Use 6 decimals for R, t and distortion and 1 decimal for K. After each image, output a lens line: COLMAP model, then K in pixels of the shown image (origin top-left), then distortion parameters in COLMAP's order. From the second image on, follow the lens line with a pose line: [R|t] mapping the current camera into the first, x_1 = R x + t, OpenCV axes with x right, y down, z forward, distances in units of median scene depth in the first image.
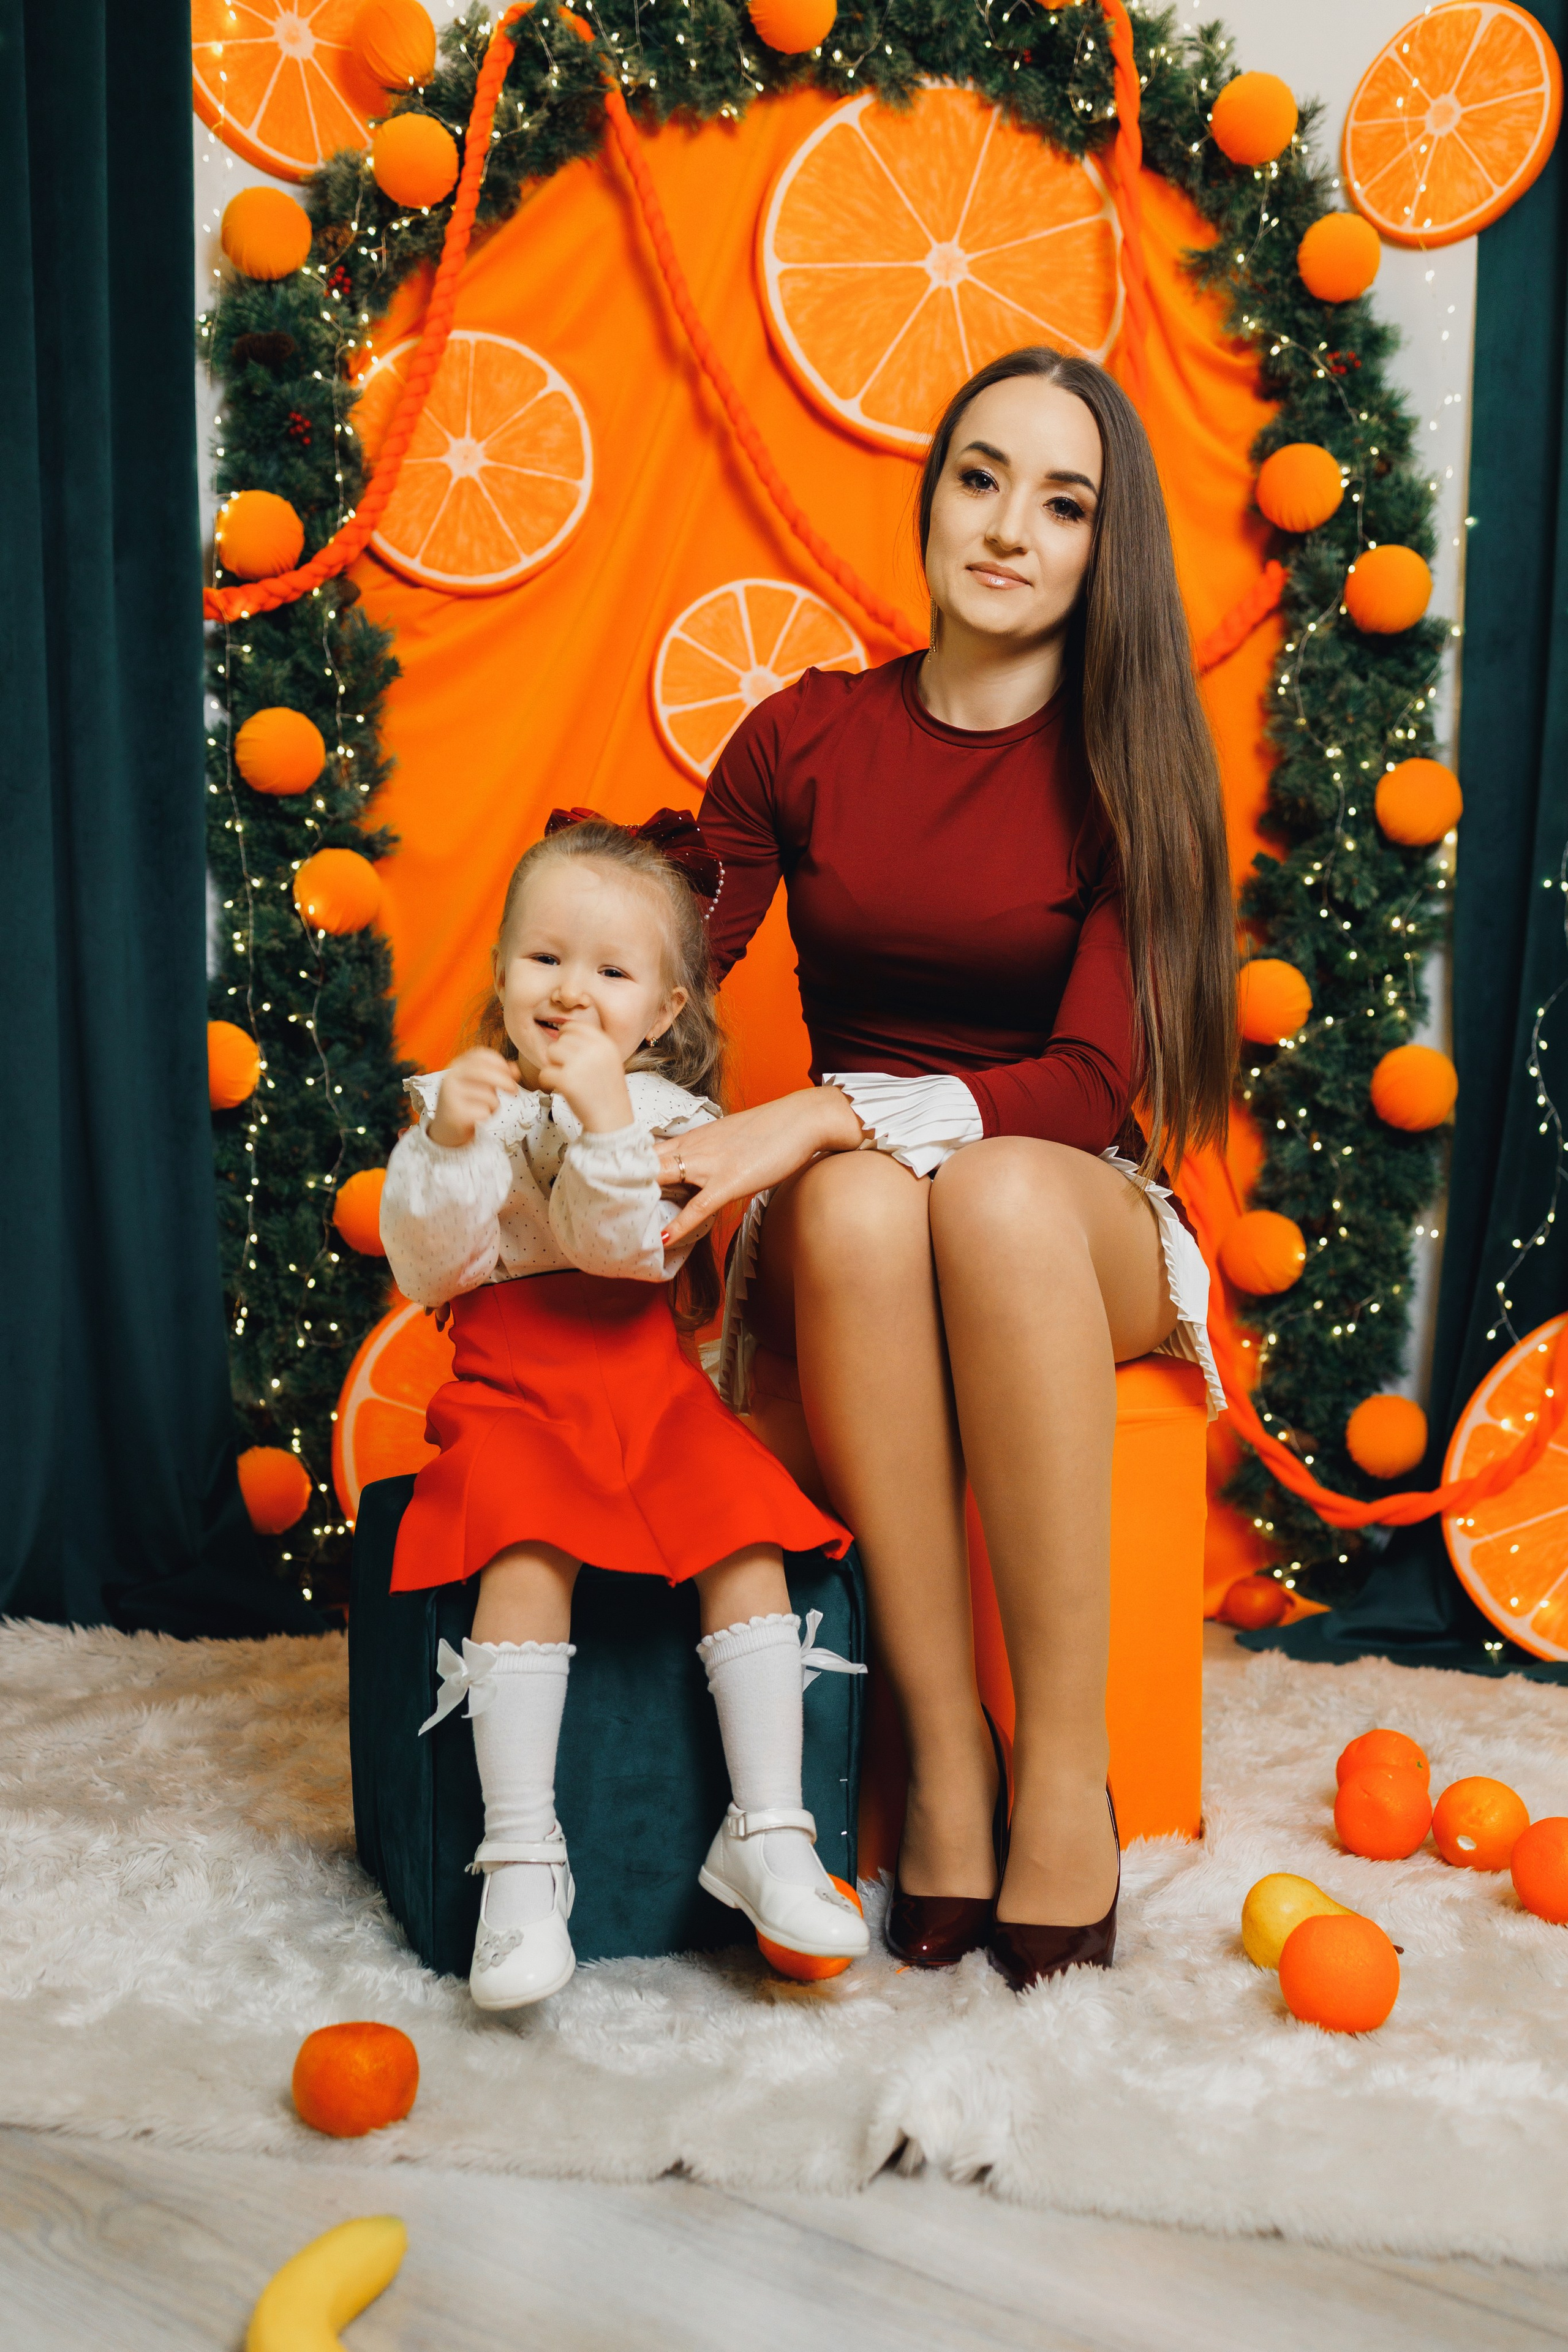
lens RADIAL K [[2371.6, 0, 829.5], [0, 2371.6, 1231.8], [0, 0, 1]] dist [0.013177, 0.015825]
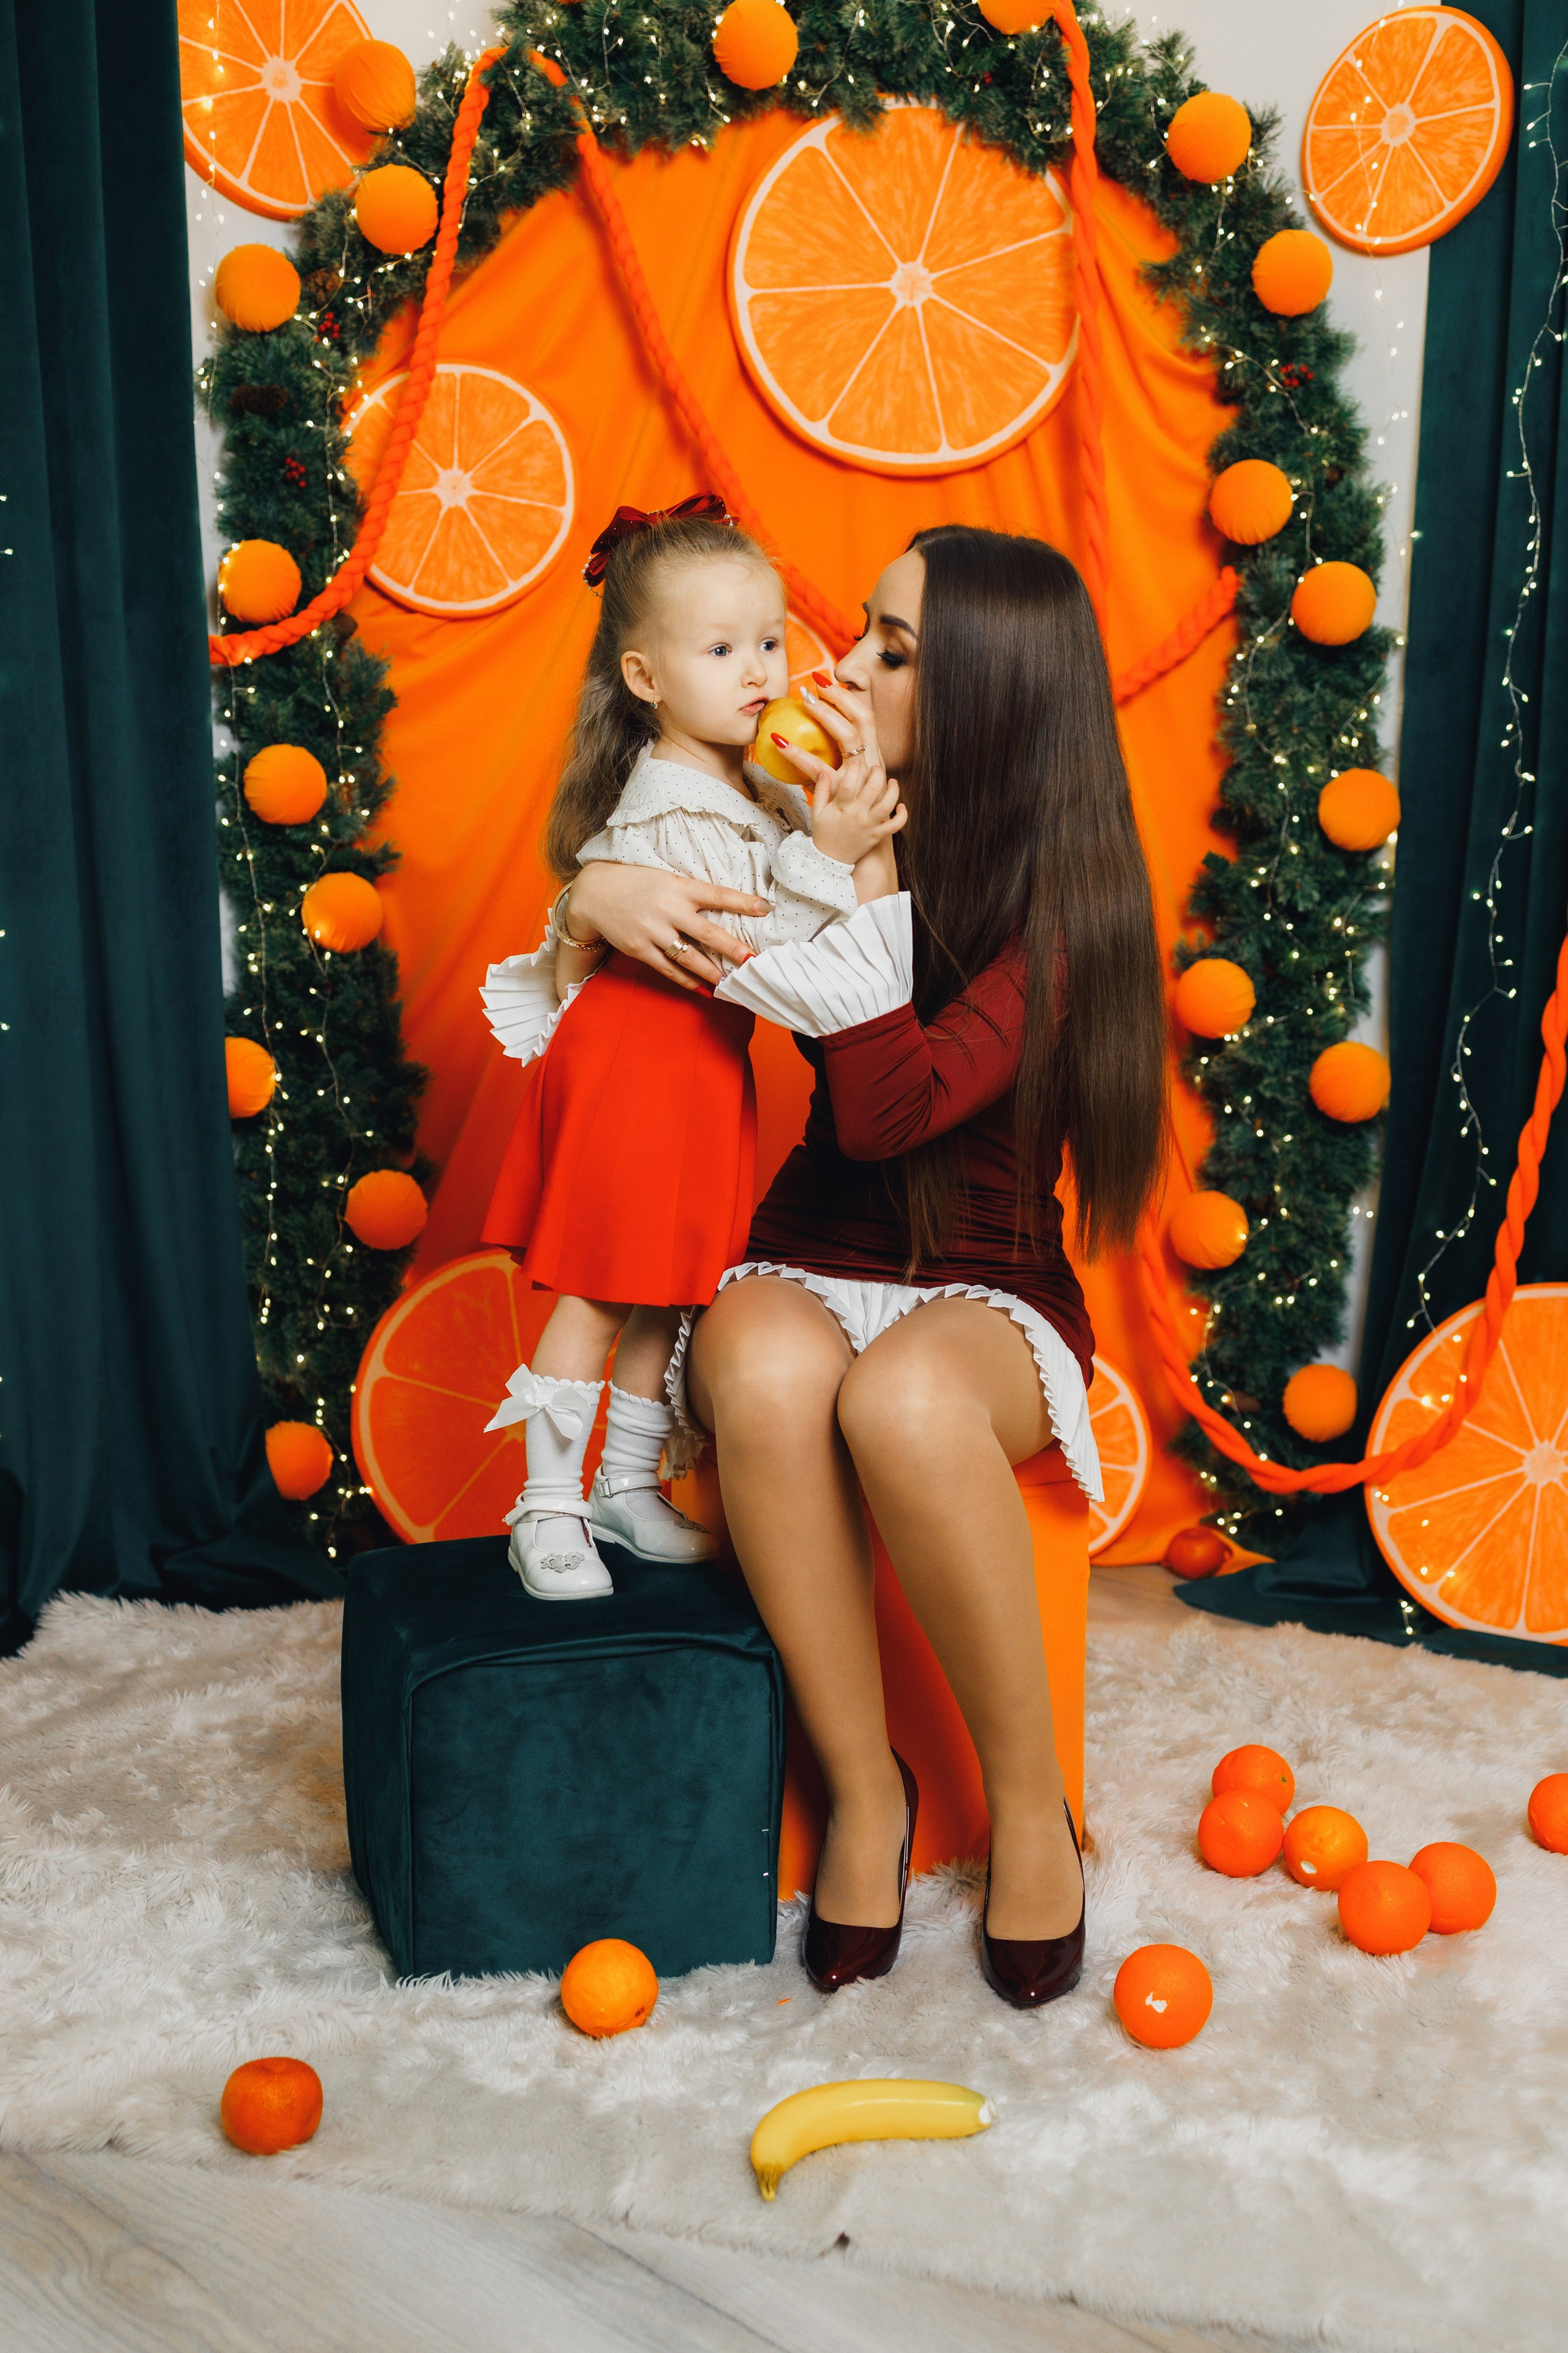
lens RADIAL K [[2347.2, 0, 797.8], [0, 2347.2, 1218.5], [0, 0, 1]] dist [0.006500, 0.007653]
pose [[0.998682, -0.001373, -0.051315, 0.052456], [0.006781, 0.994409, 0.105374, -0.111444], [0.050883, -0.105583, 0.993108, -0.063579]]
